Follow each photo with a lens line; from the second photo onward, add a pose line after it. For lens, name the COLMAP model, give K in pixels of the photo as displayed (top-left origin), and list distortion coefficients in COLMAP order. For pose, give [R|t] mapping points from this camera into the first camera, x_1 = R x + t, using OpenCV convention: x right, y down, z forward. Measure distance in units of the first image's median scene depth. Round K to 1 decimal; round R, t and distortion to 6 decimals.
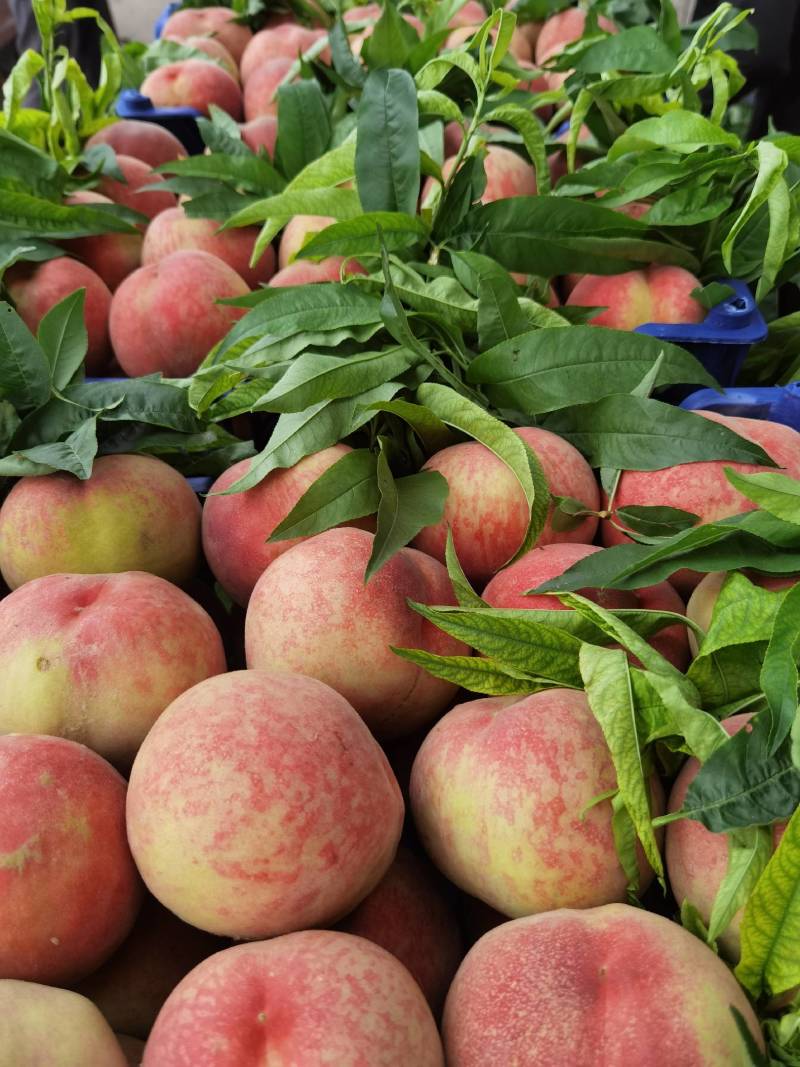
lens RADIAL K [[852.3, 0, 400.0], [0, 852.3, 533.5], [0, 0, 1]] dist [-0.000239, 0.002227]
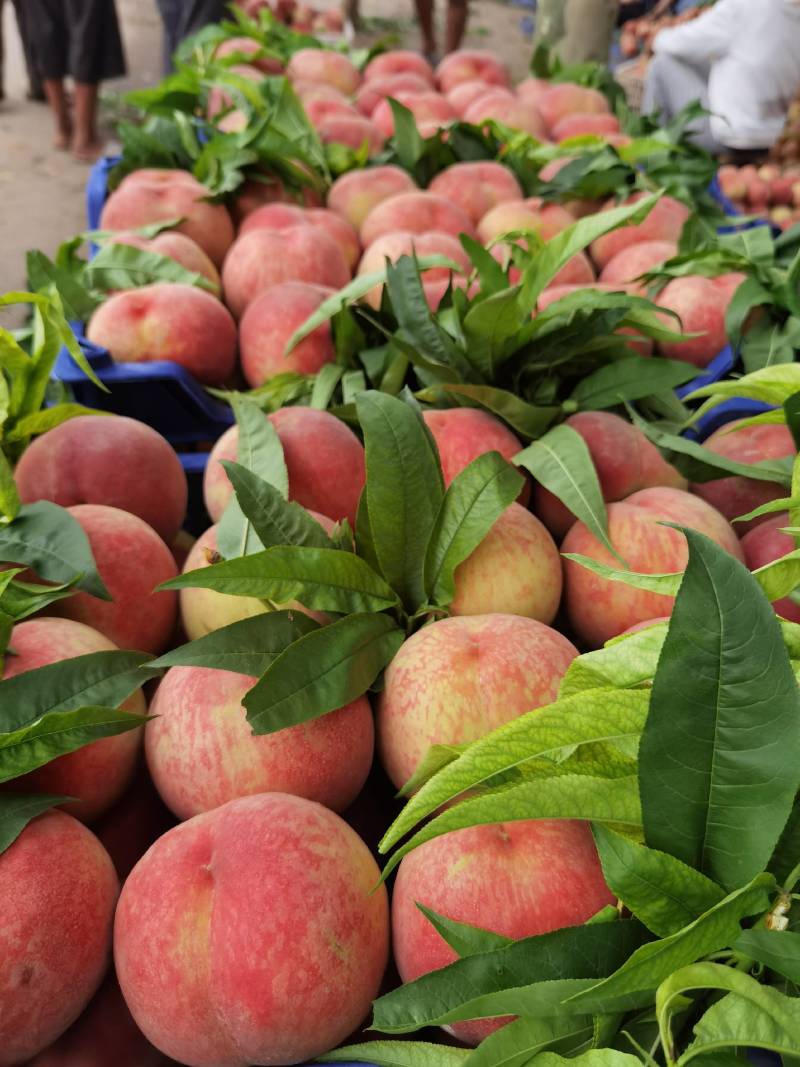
lens RADIAL K [[830.2, 0, 398.4], [0, 830.2, 505.7], [0, 0, 1]] dist [-0.041617, 0.001462]
pose [[0.988511, -0.030445, 0.148050, -0.378963], [0.035667, 0.998827, -0.032742, -0.815898], [-0.146879, 0.037646, 0.988438, 0.747374]]
